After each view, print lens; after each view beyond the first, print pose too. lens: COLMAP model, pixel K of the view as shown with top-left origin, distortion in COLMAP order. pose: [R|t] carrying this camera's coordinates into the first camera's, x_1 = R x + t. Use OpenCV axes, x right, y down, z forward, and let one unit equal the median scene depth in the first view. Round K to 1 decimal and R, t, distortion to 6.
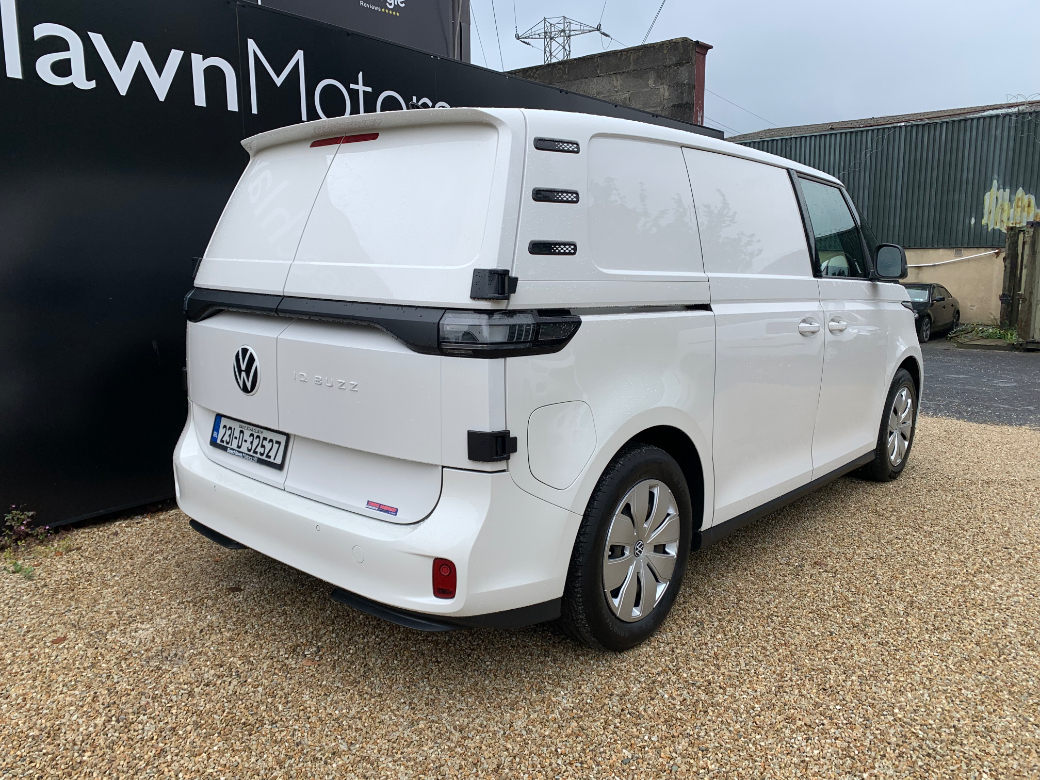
lens RADIAL K [[787.2, 0, 520.0], [0, 787.2, 390.0], [0, 0, 1]] dist [-0.006048, -0.004564]
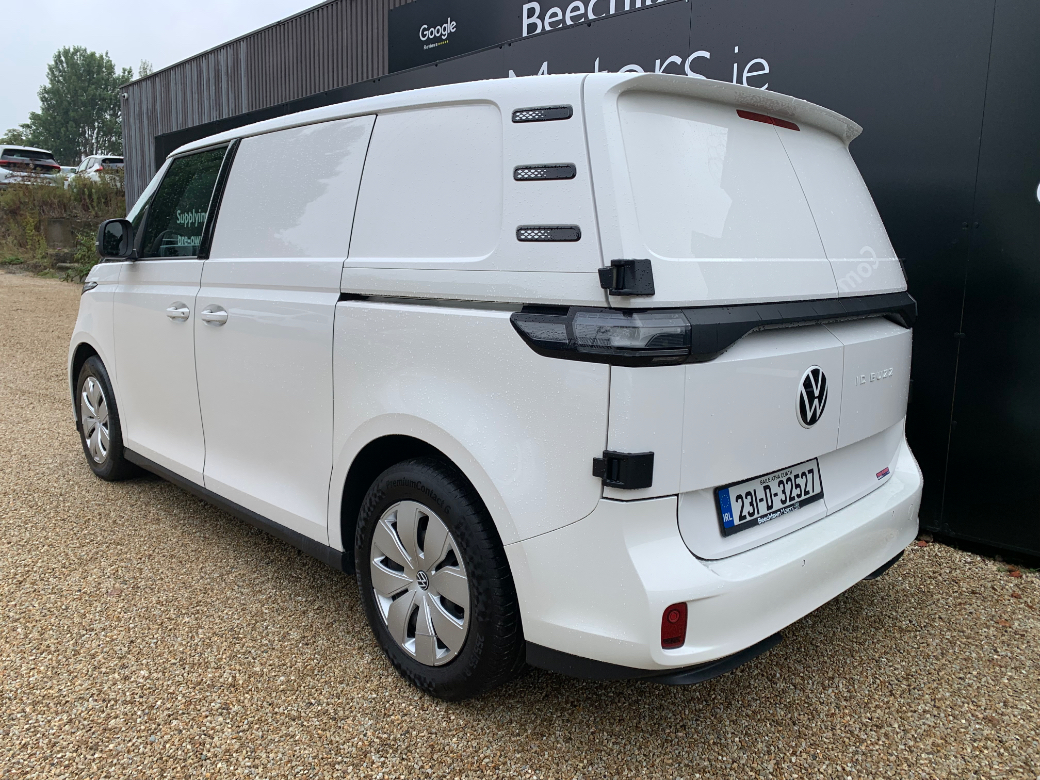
lens RADIAL K [[840.8, 0, 520.0], [0, 840.8, 390.0], [0, 0, 1]] dist [-0.009140, -0.005158]
pose [[0.084405, -0.186376, 0.978846, -1.188590], [0.155359, 0.972799, 0.171828, -0.221177], [-0.984246, 0.137569, 0.111064, 1.173032]]
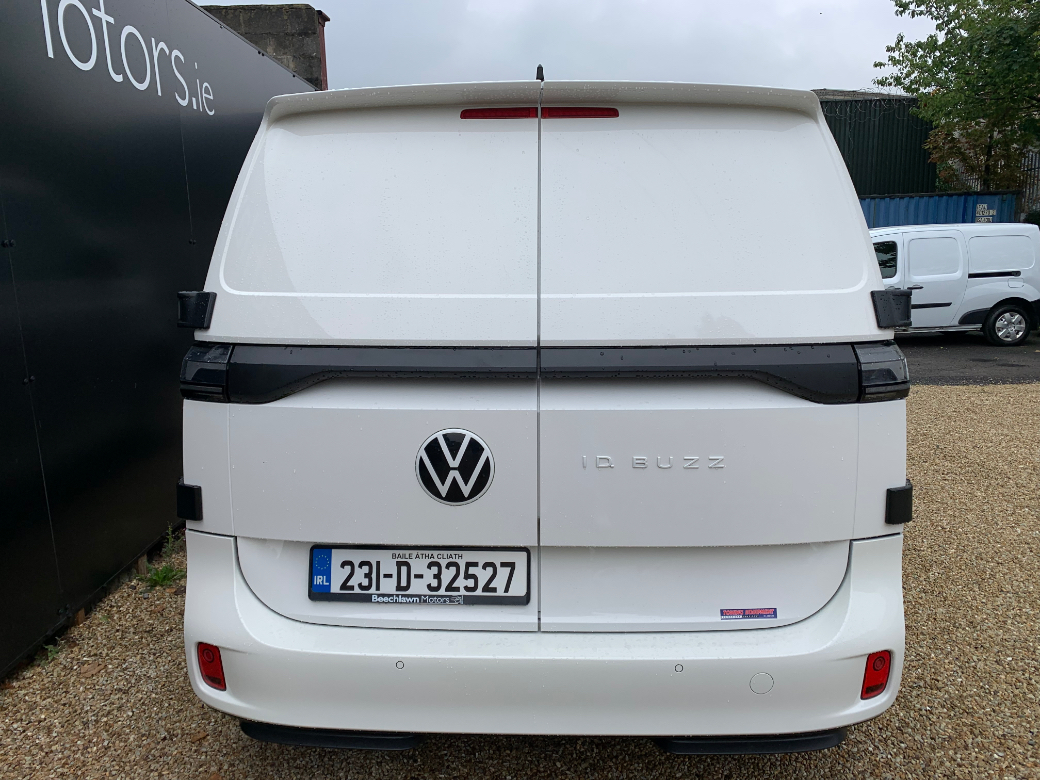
lens RADIAL K [[793.5, 0, 520.0], [0, 793.5, 390.0], [0, 0, 1]] dist [0.045357, -0.010727]
pose [[0.789805, -0.135854, 0.598124, -0.668795], [0.126371, 0.990283, 0.058057, -0.115516], [-0.600199, 0.029732, 0.799298, 0.440797]]
